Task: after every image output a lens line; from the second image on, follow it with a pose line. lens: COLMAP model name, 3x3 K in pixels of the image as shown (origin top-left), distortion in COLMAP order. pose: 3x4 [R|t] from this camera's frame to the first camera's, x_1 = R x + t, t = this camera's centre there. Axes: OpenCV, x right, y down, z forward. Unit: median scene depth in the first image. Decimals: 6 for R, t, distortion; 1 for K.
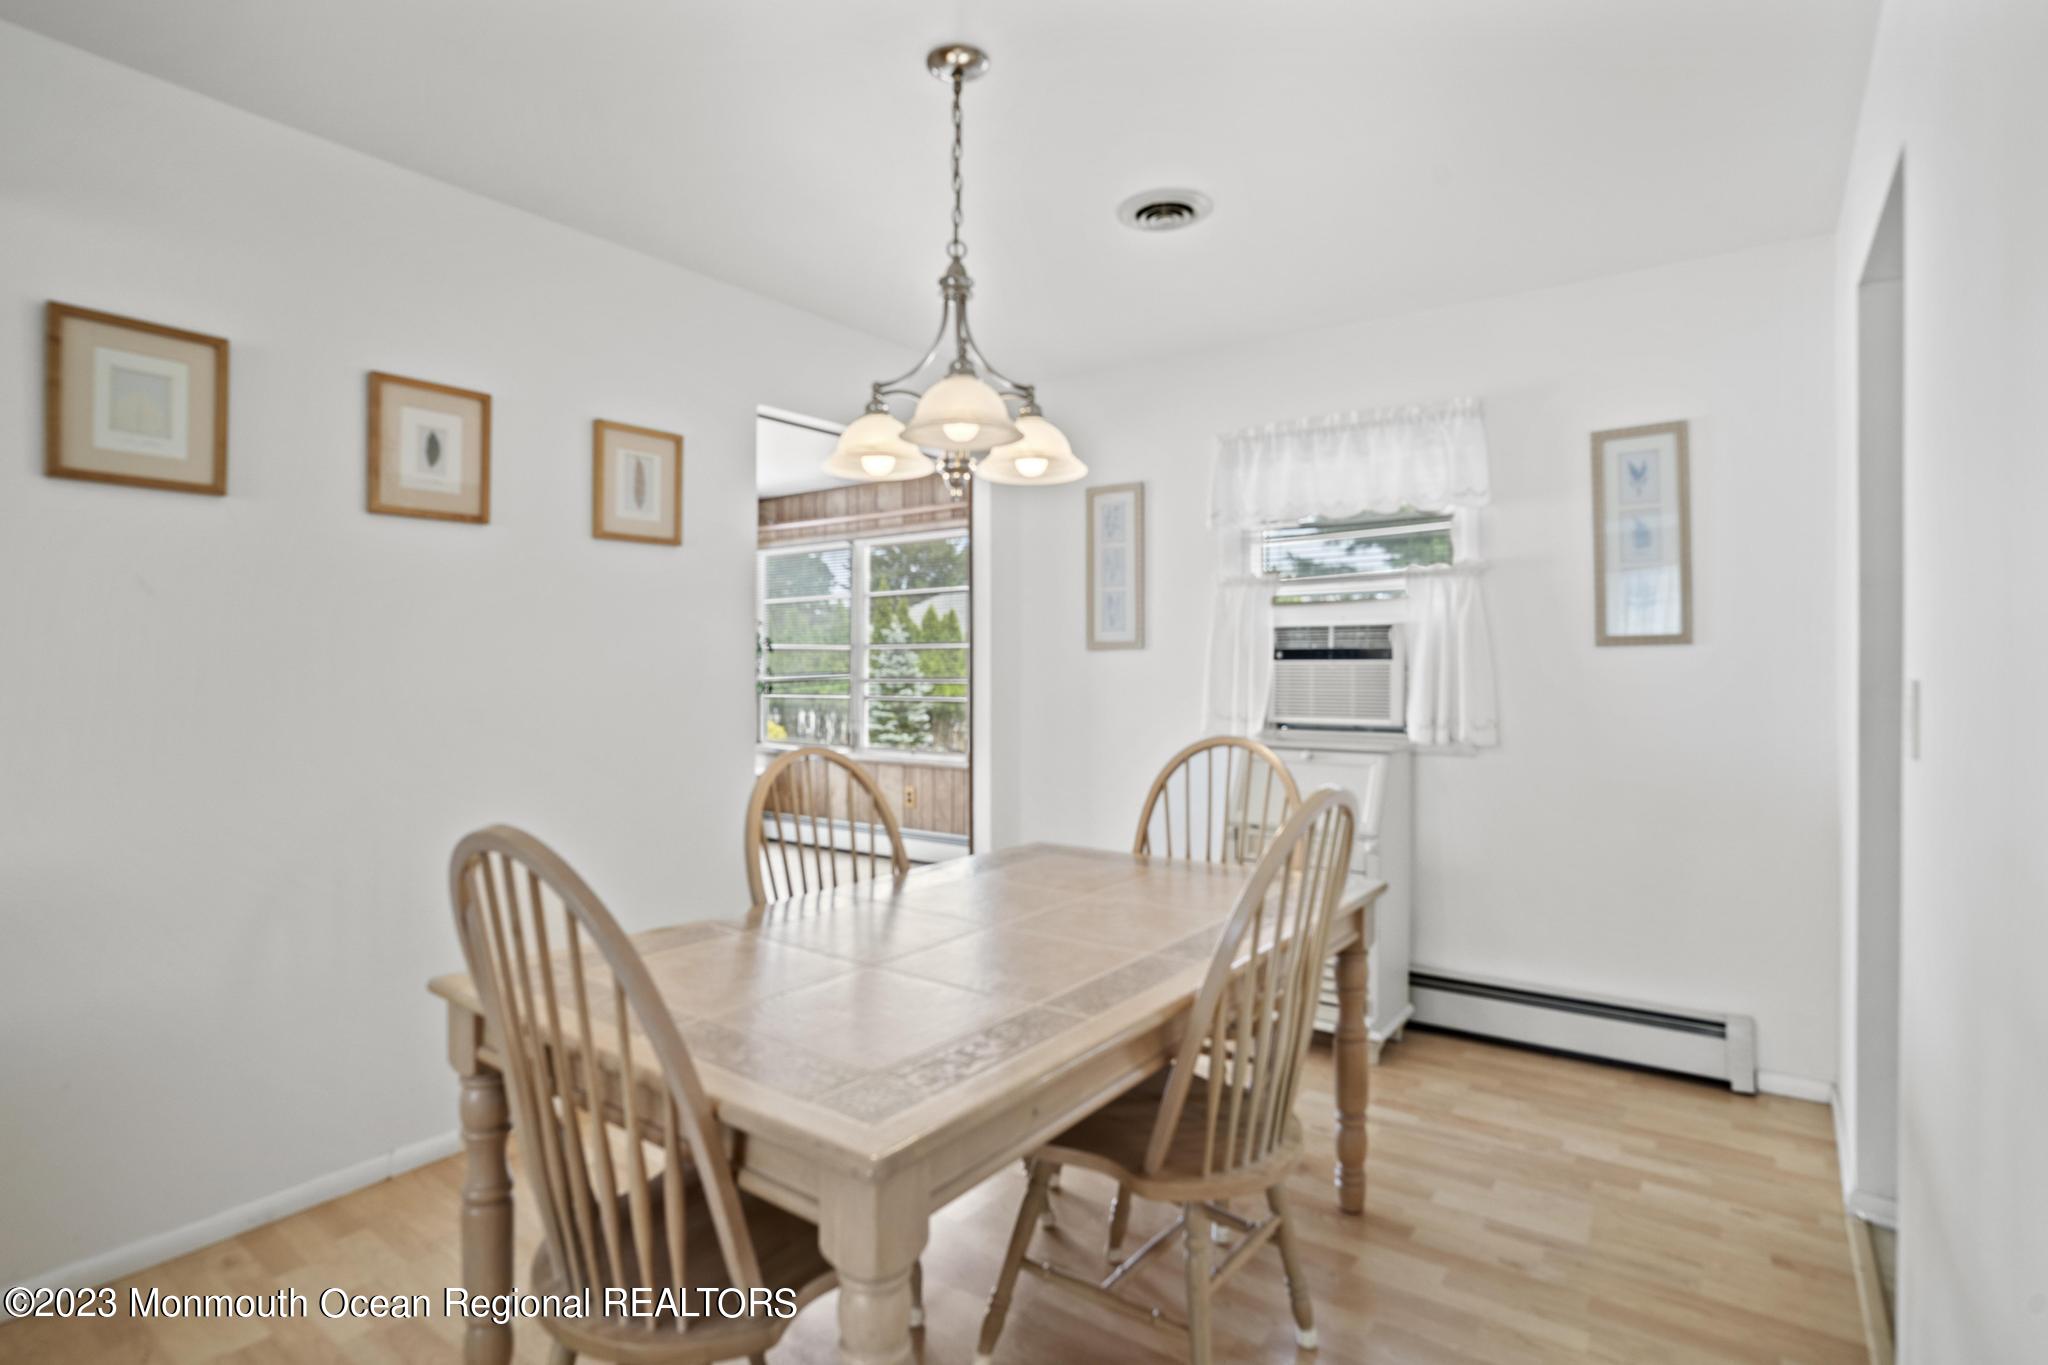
lens RADIAL K [[1031.9, 0, 1023.8], [0, 1031.9, 674.5], [0, 0, 1]] dist [-0.093826, 0.061833]
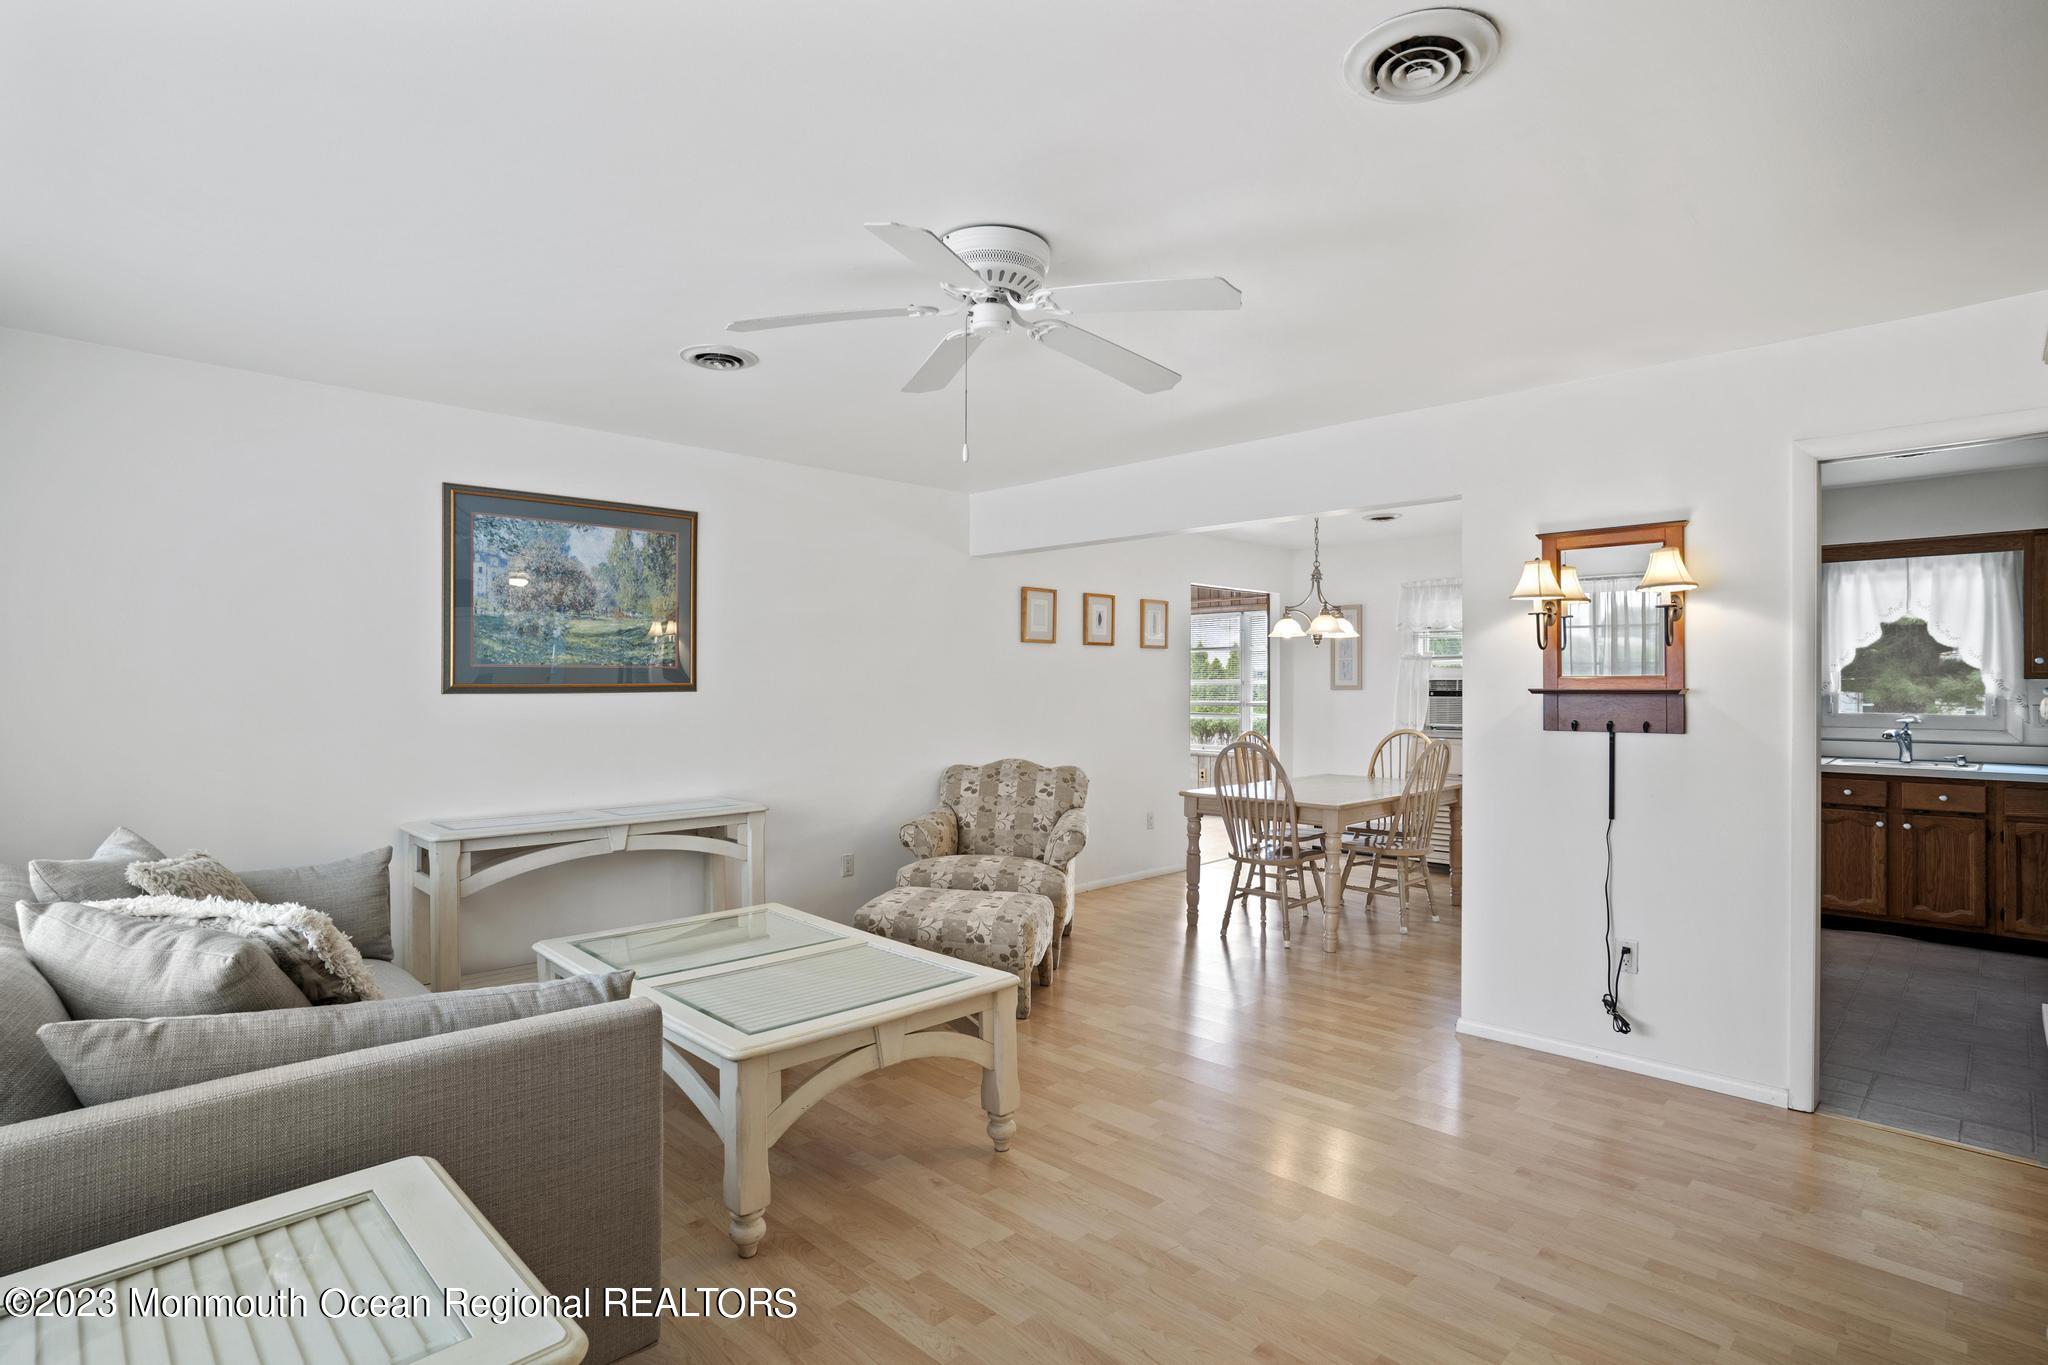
lens RADIAL K [[1031.9, 0, 1023.8], [0, 1031.9, 674.5], [0, 0, 1]] dist [-0.093826, 0.061833]
pose [[0.988240, -0.000096, -0.152912, -0.315588], [-0.002420, 0.999865, -0.016269, -0.028283], [0.152893, 0.016448, 0.988106, -1.453955]]
